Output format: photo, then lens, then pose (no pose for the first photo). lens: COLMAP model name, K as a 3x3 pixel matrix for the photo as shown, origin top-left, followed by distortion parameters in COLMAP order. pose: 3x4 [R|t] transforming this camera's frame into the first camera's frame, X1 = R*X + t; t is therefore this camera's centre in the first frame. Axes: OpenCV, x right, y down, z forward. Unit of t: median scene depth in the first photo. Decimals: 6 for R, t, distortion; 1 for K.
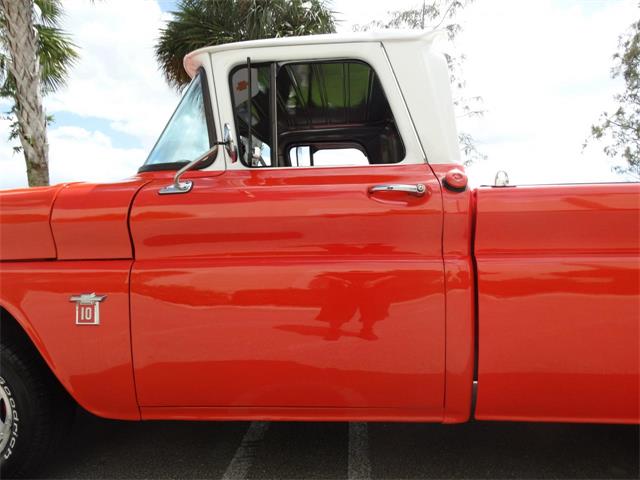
lens RADIAL K [[433.5, 0, 316.6], [0, 433.5, 234.7], [0, 0, 1]] dist [-0.018644, 0.002704]
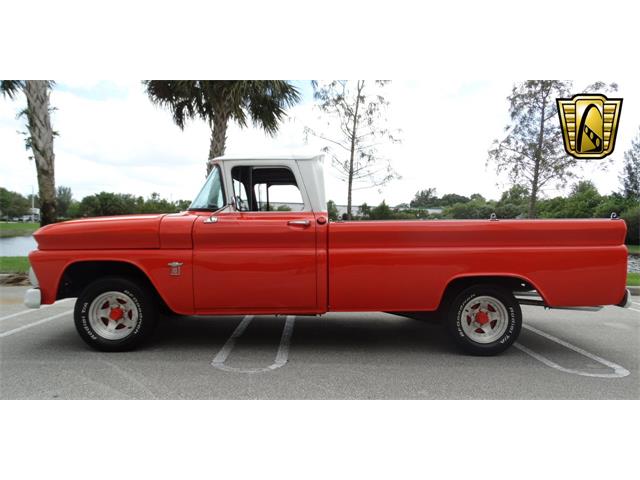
lens RADIAL K [[433.5, 0, 316.6], [0, 433.5, 234.7], [0, 0, 1]] dist [-0.018644, 0.002704]
pose [[0.995633, 0.016420, 0.091899, 0.010774], [-0.017974, 0.999709, 0.016098, -0.014727], [-0.091608, -0.017679, 0.995638, -0.306432]]
